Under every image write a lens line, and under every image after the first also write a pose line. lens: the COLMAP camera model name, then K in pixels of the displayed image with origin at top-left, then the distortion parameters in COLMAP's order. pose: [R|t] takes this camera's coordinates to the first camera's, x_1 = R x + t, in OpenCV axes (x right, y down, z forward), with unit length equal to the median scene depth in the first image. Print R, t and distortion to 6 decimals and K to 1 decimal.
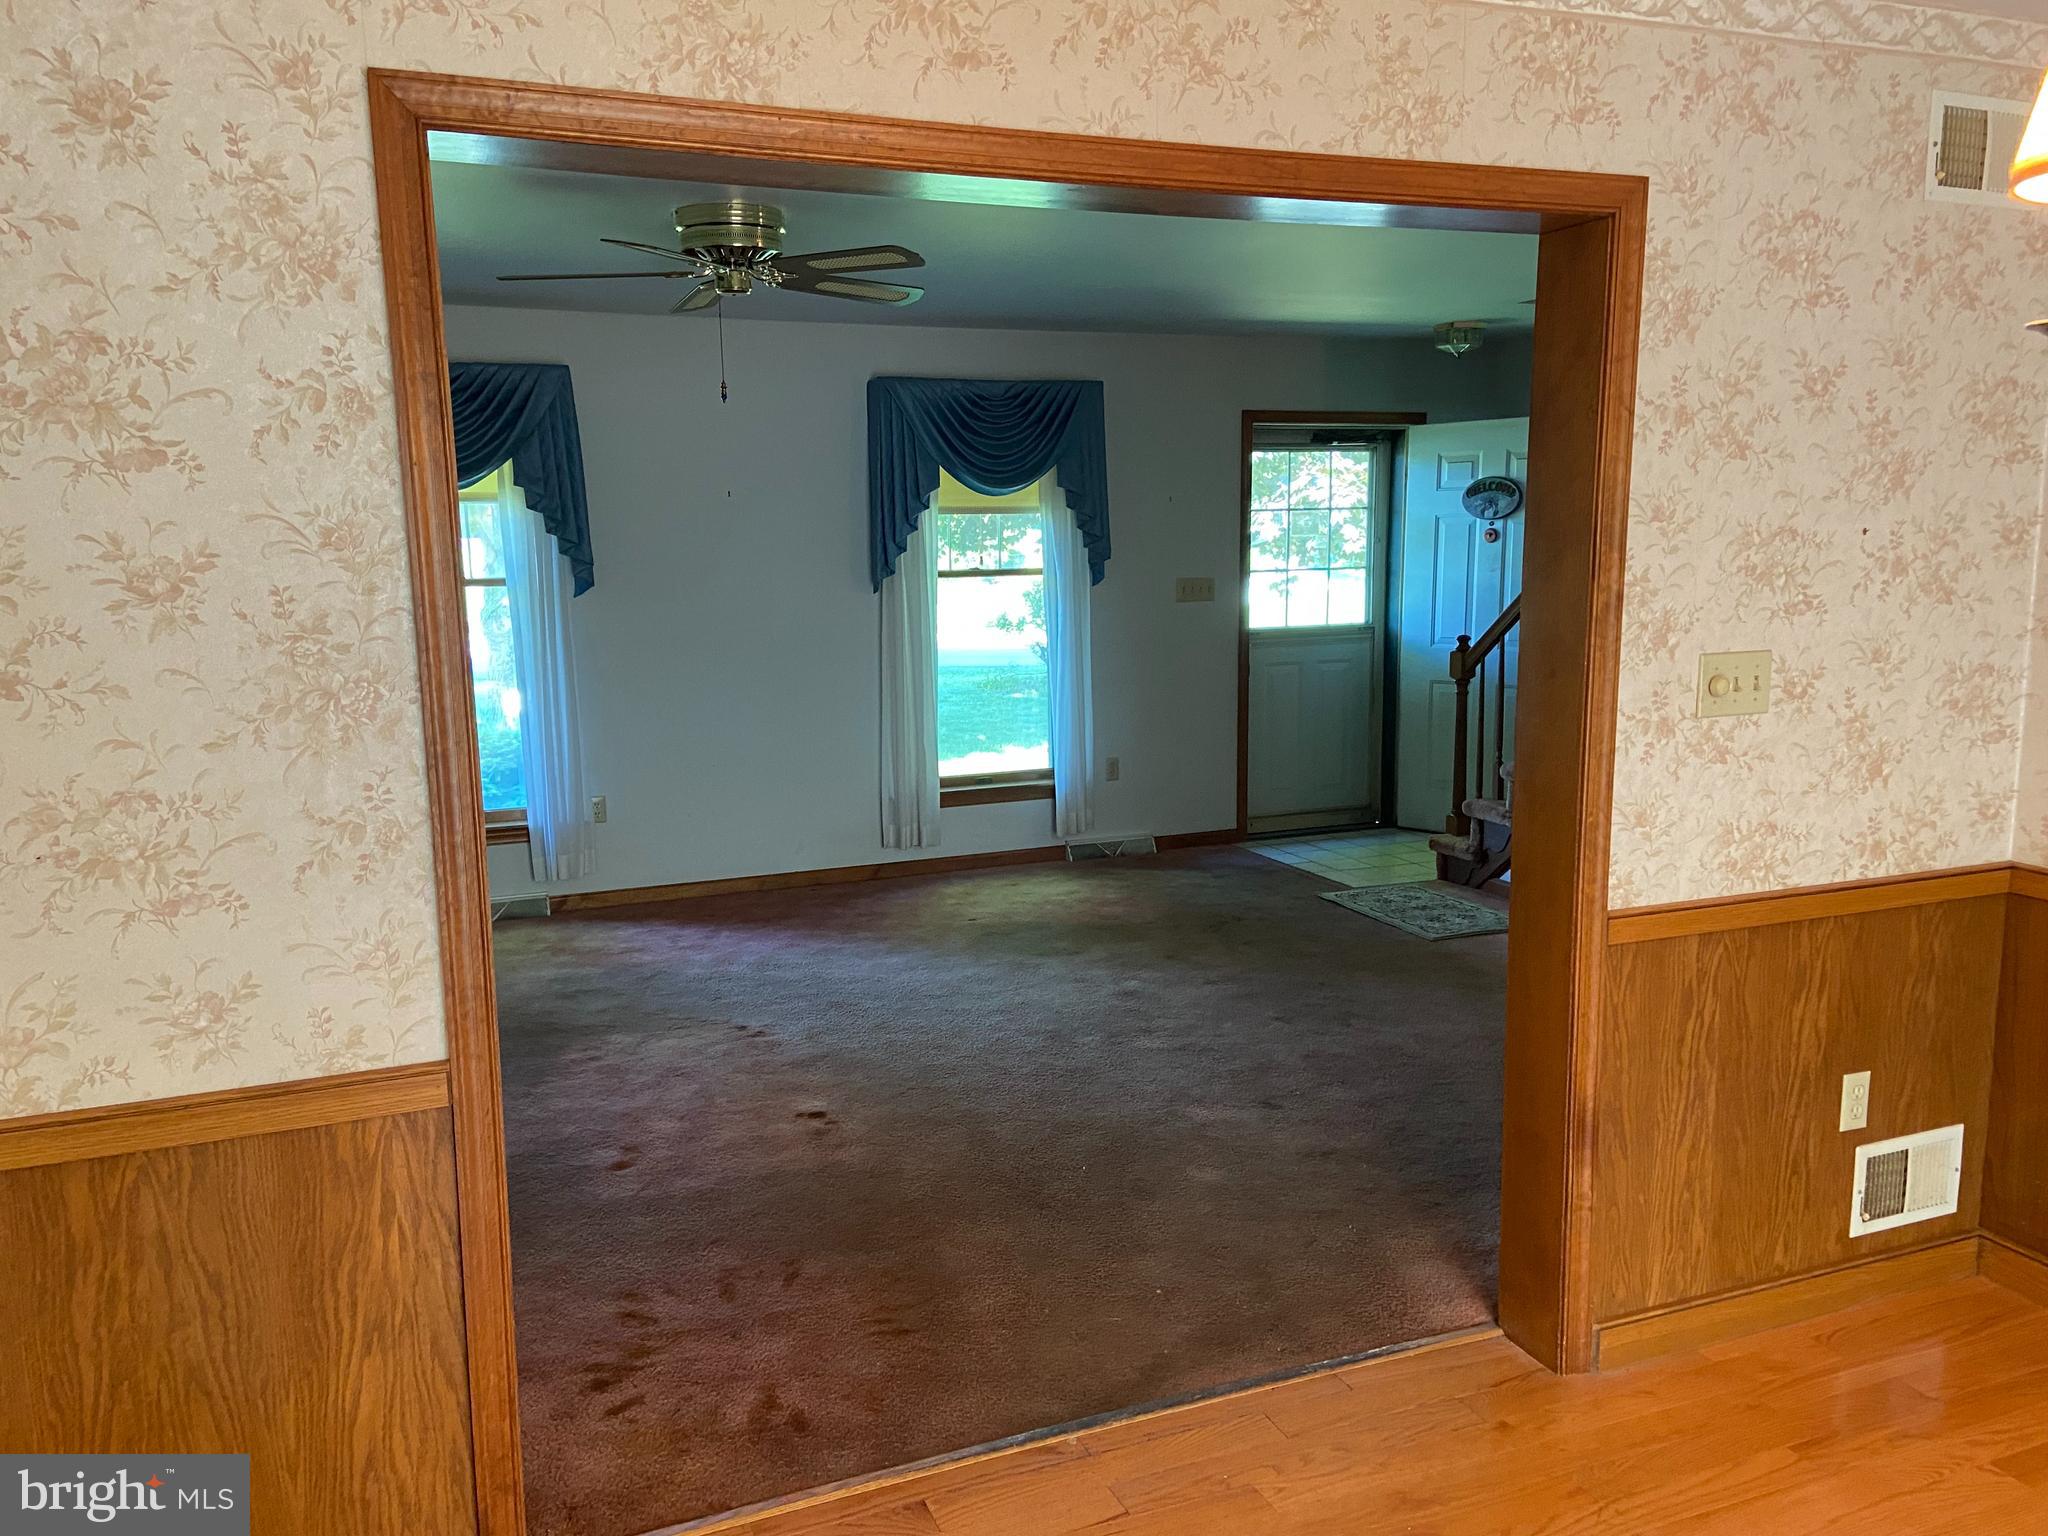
lens RADIAL K [[1528.7, 0, 1010.3], [0, 1528.7, 776.9], [0, 0, 1]] dist [0.119573, -0.148813]
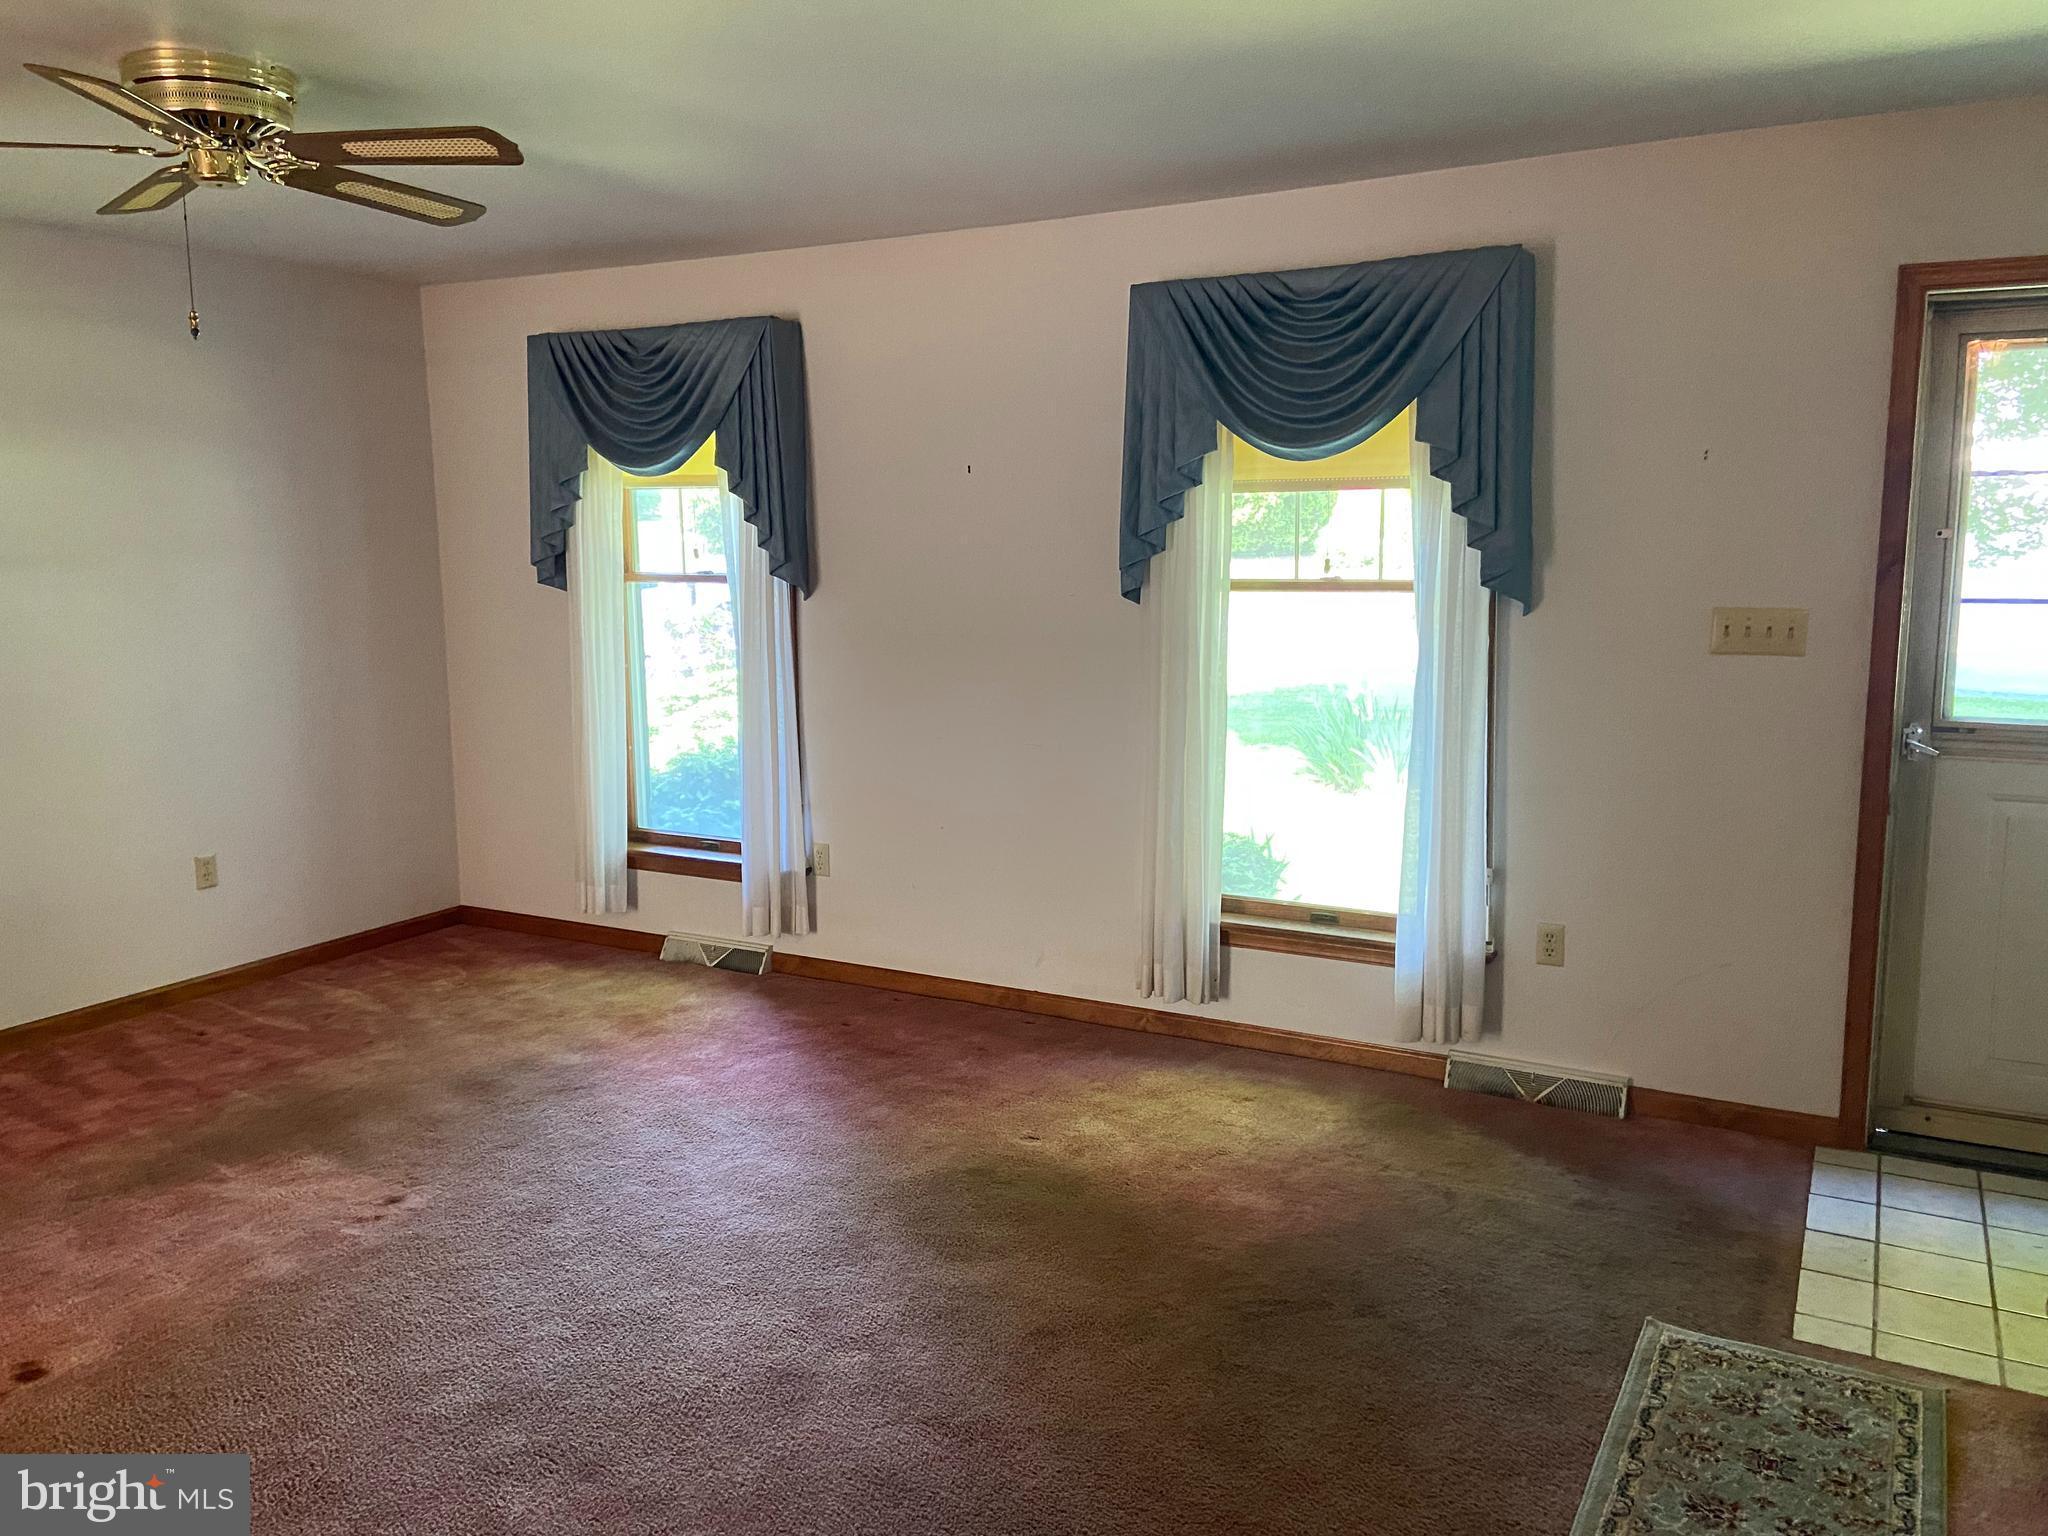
lens RADIAL K [[1528.7, 0, 1010.3], [0, 1528.7, 776.9], [0, 0, 1]] dist [0.119573, -0.148813]
pose [[0.640686, 0.134127, -0.755997, 0.429708], [-0.123737, 0.989790, 0.070742, -0.098228], [0.757767, 0.048221, 0.650742, 0.576985]]
